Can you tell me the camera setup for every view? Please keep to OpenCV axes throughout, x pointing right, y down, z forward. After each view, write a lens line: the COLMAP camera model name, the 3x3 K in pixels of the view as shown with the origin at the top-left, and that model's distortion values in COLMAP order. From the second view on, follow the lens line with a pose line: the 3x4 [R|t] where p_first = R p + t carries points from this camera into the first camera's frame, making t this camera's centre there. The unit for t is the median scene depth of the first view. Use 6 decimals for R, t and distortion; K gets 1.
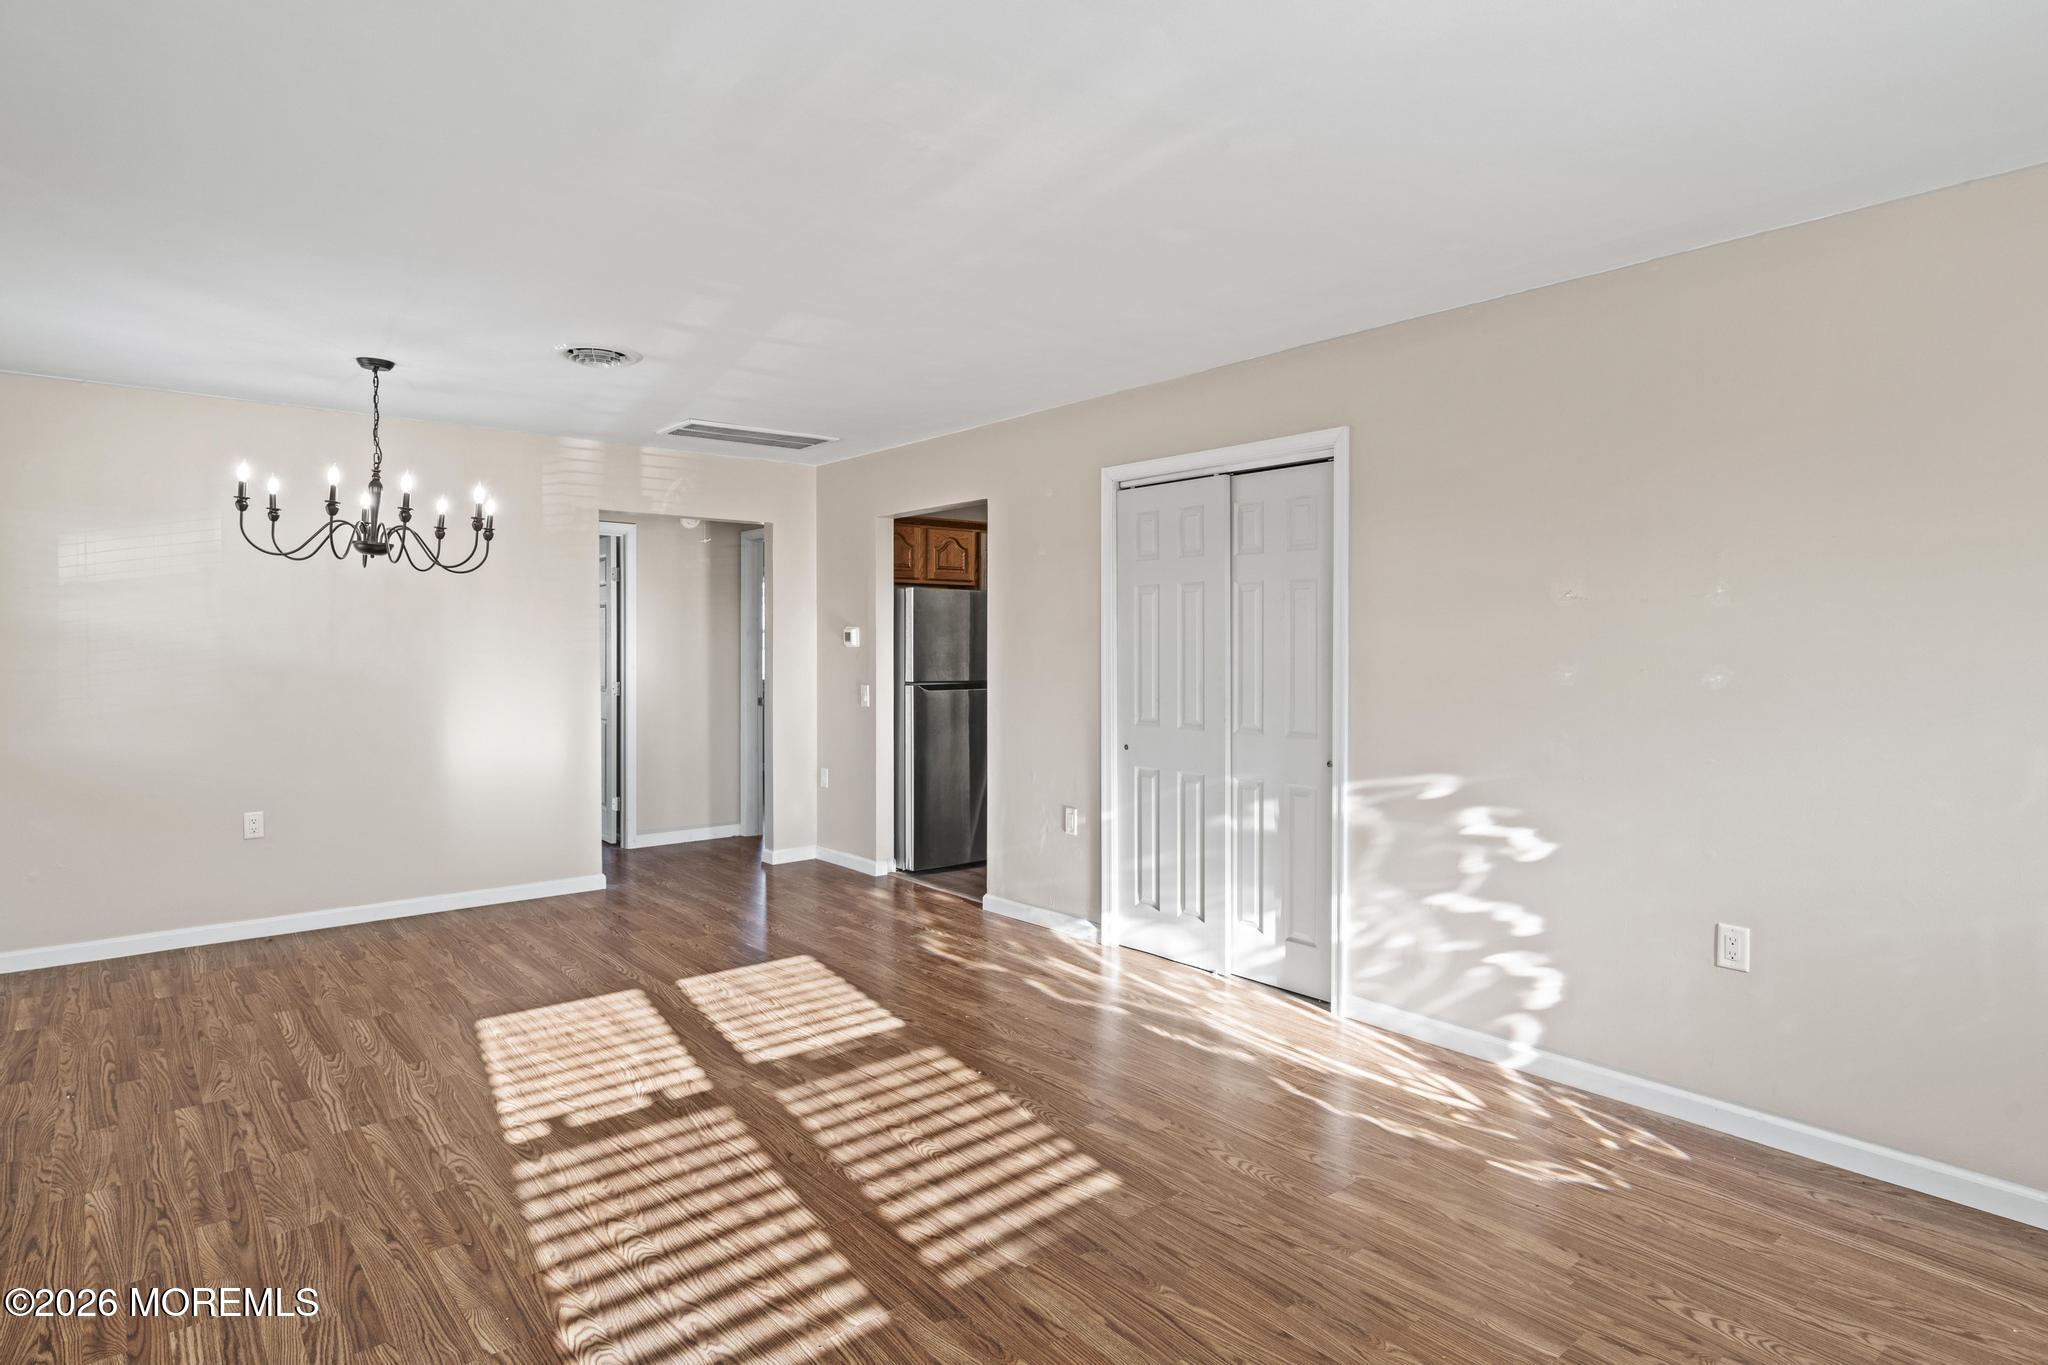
lens RADIAL K [[1100.5, 0, 1021.5], [0, 1100.5, 660.8], [0, 0, 1]] dist [-0.002888, -0.001496]
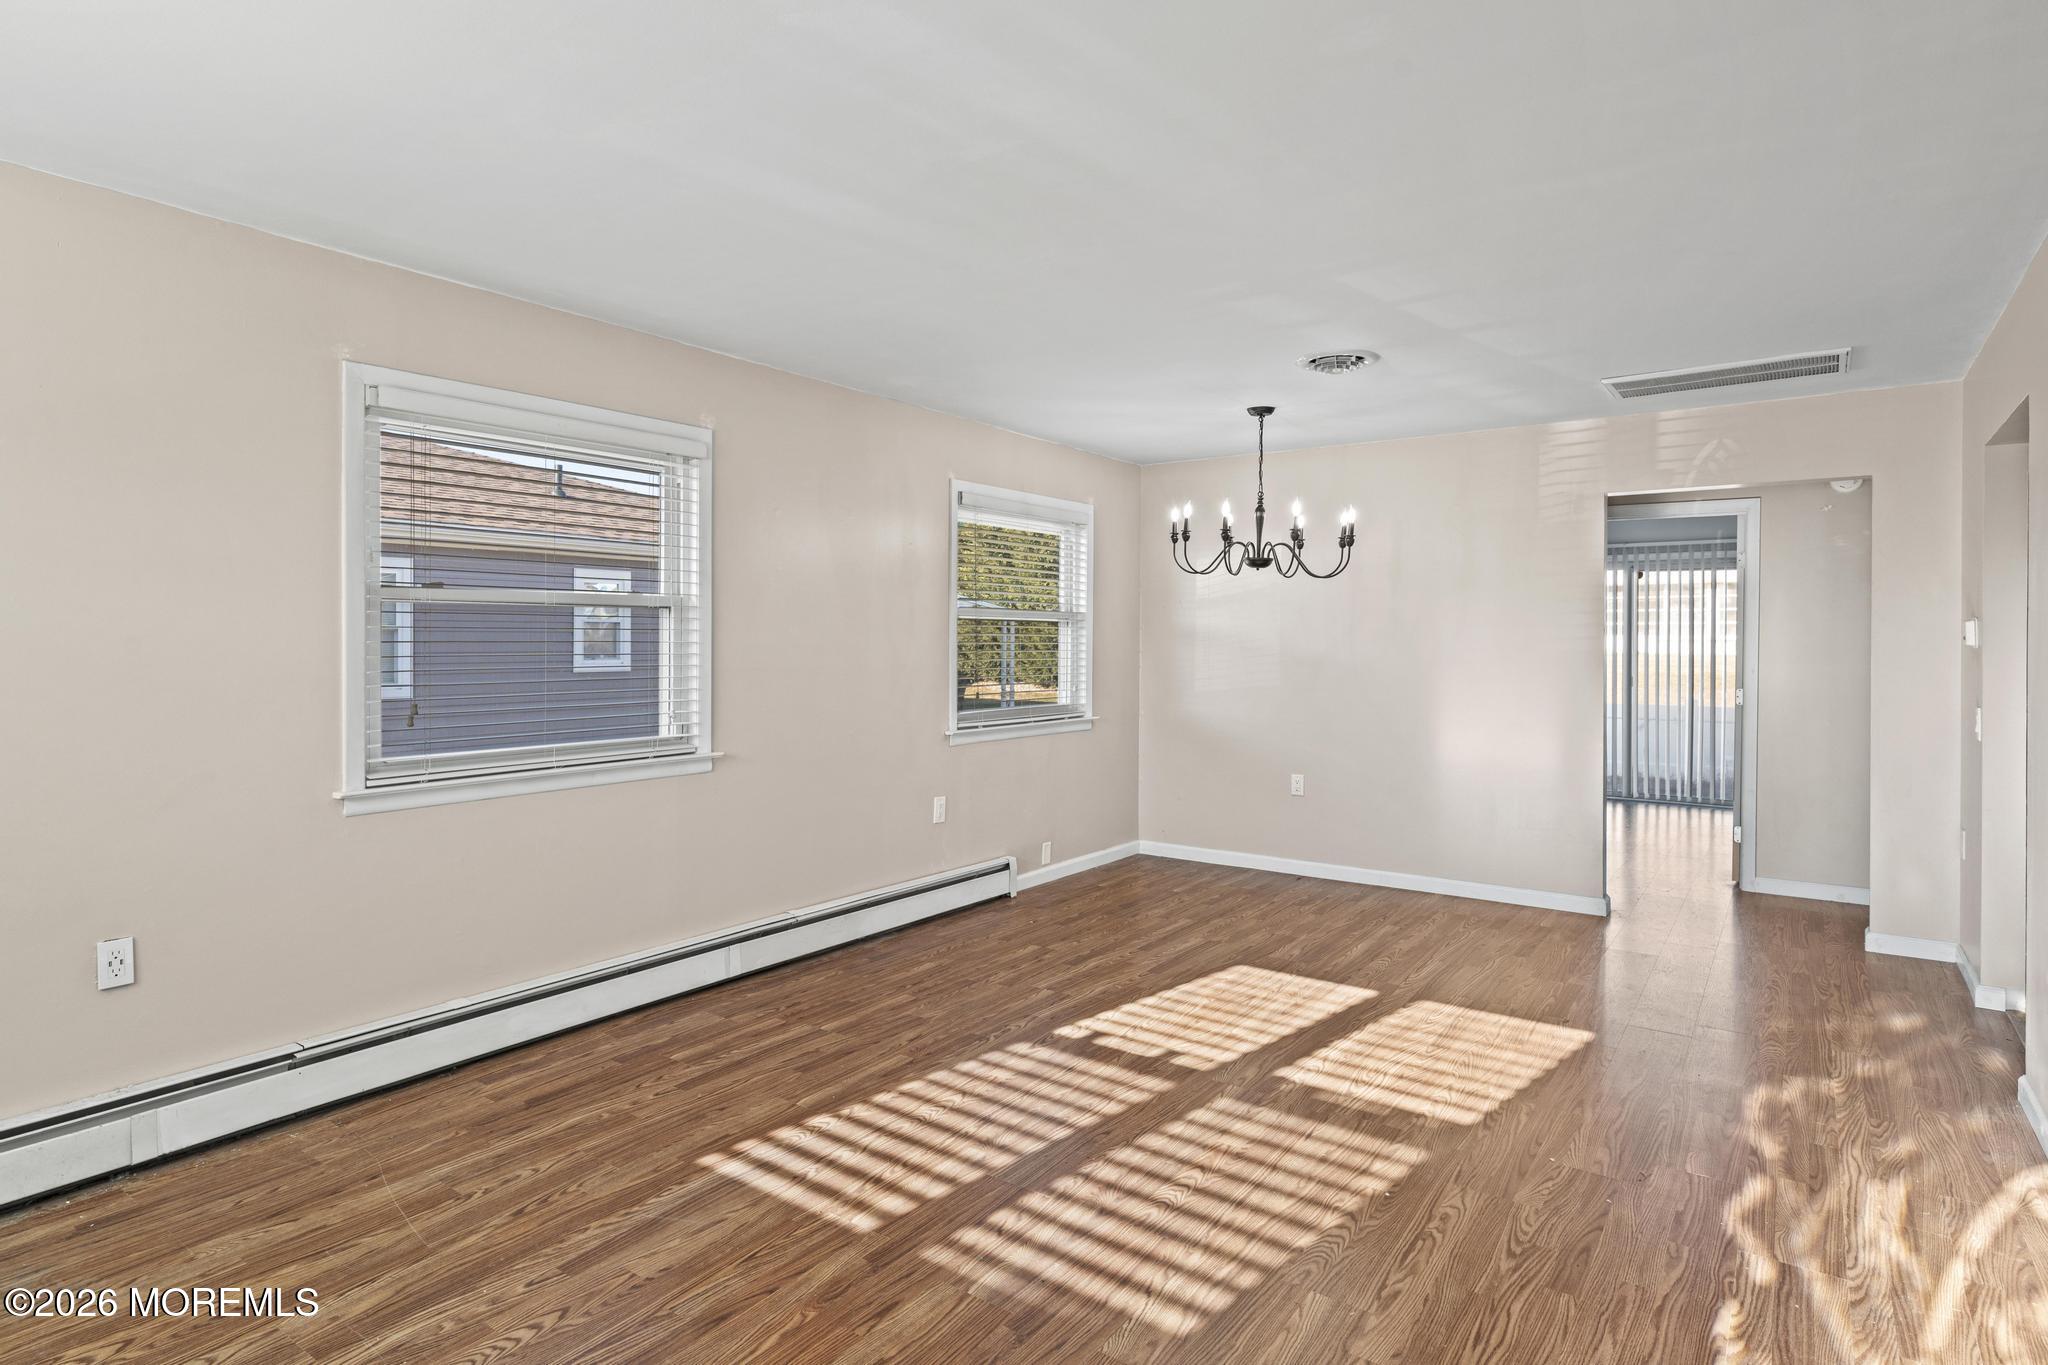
lens RADIAL K [[1093.3, 0, 1026.5], [0, 1093.3, 665.1], [0, 0, 1]] dist [0.002179, 0.000422]
pose [[0.247449, 0.021746, -0.968657, 0.624525], [-0.018920, 0.999666, 0.017609, -0.006789], [0.968716, 0.013970, 0.247777, 0.543012]]
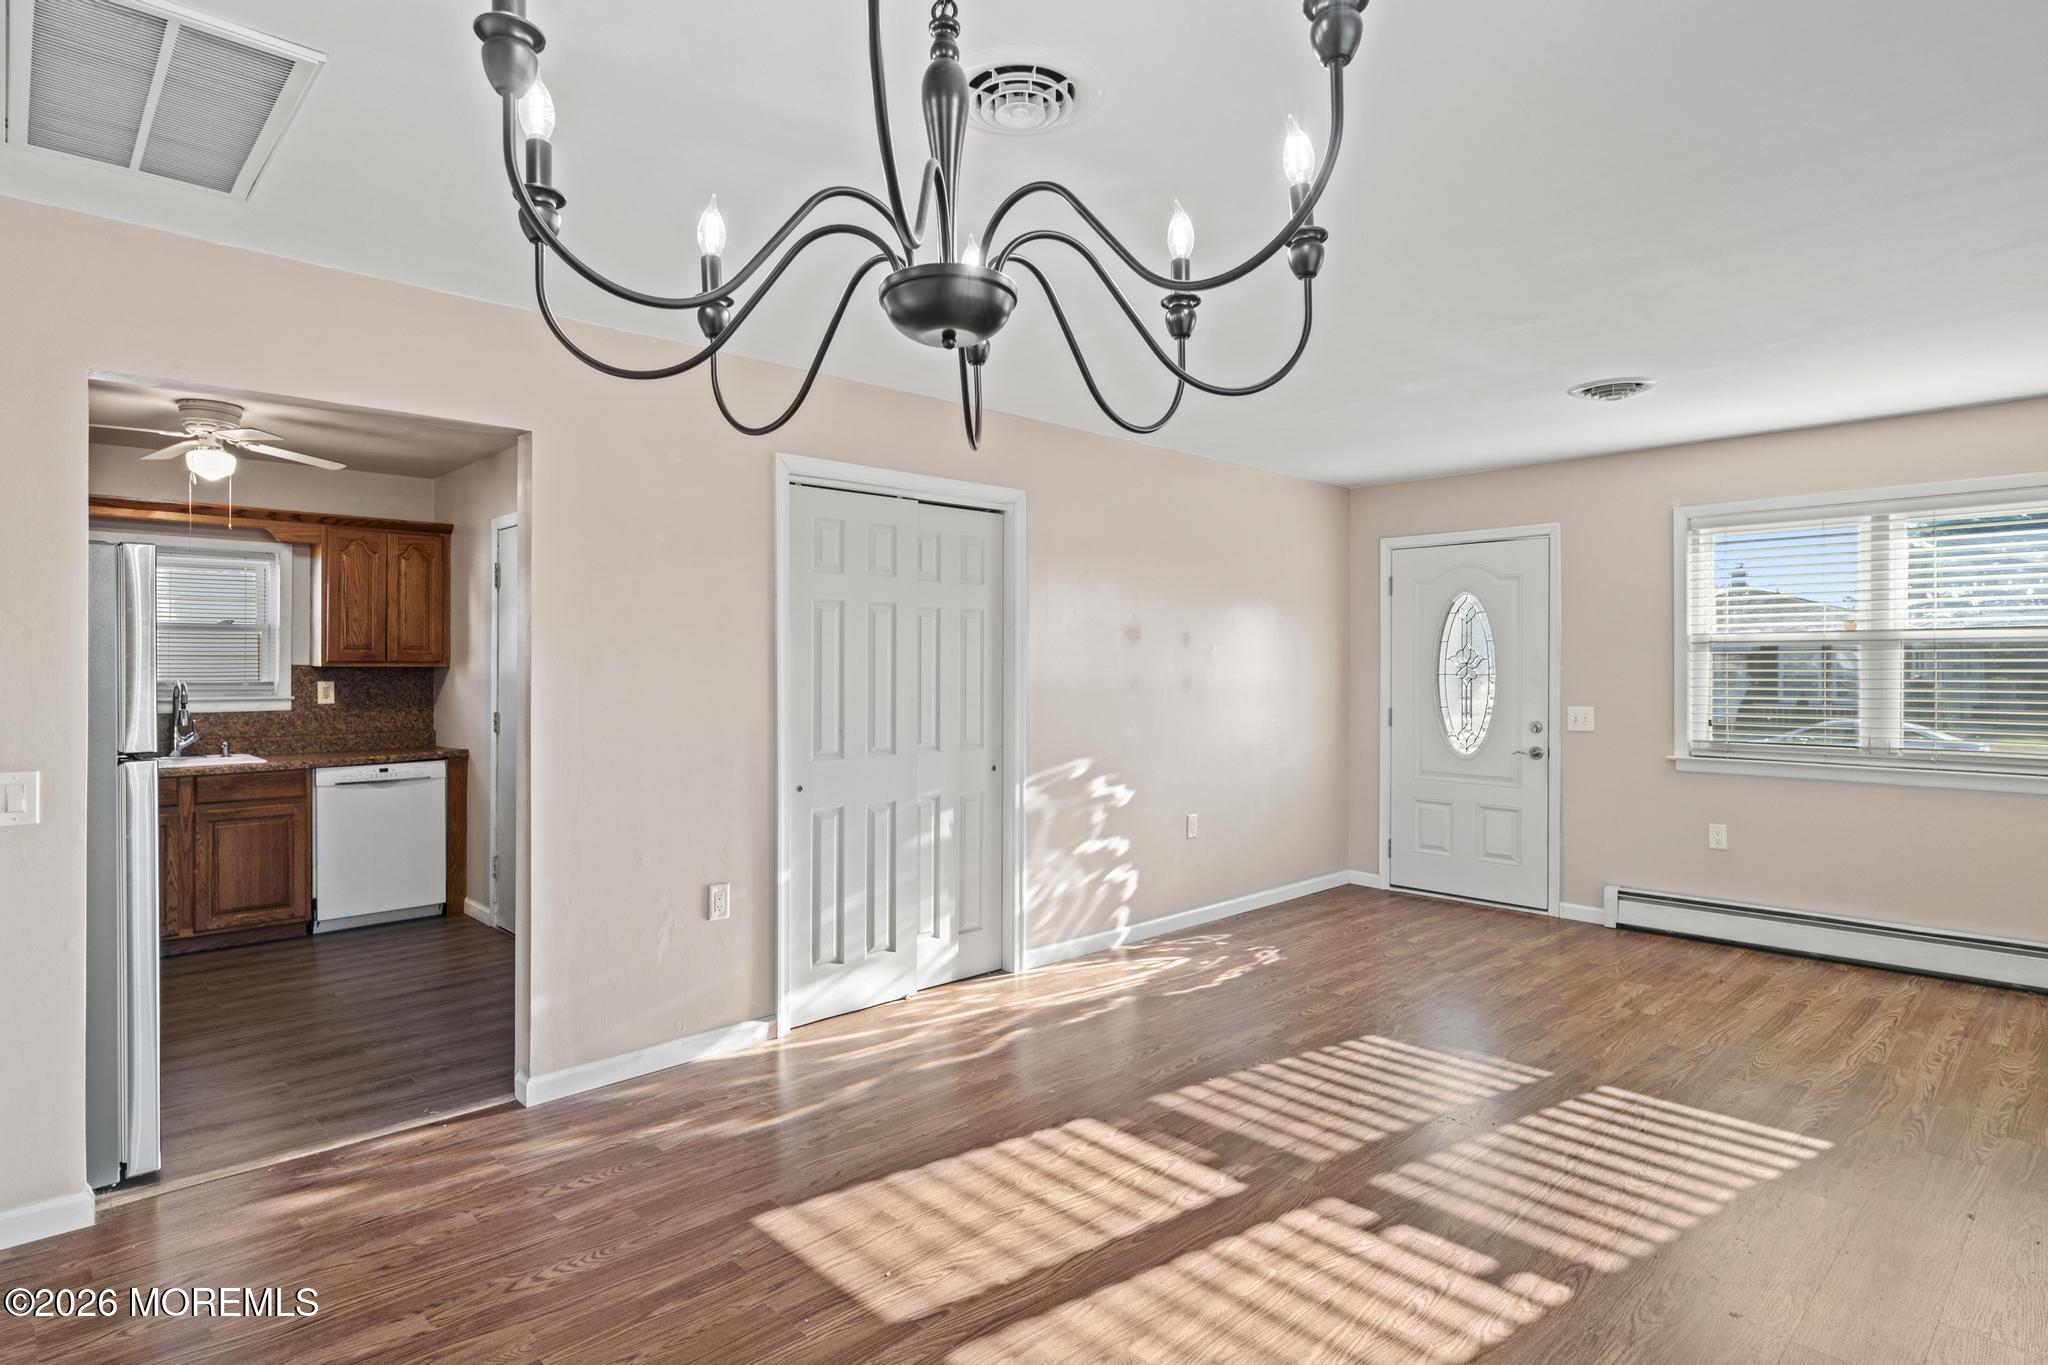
lens RADIAL K [[1090.4, 0, 1017.9], [0, 1090.4, 664.9], [0, 0, 1]] dist [0.000870, 0.000001]
pose [[-0.057466, -0.005686, 0.998331, -1.033957], [0.017535, 0.999824, 0.006704, -0.027153], [-0.998193, 0.017891, -0.057356, 1.207423]]
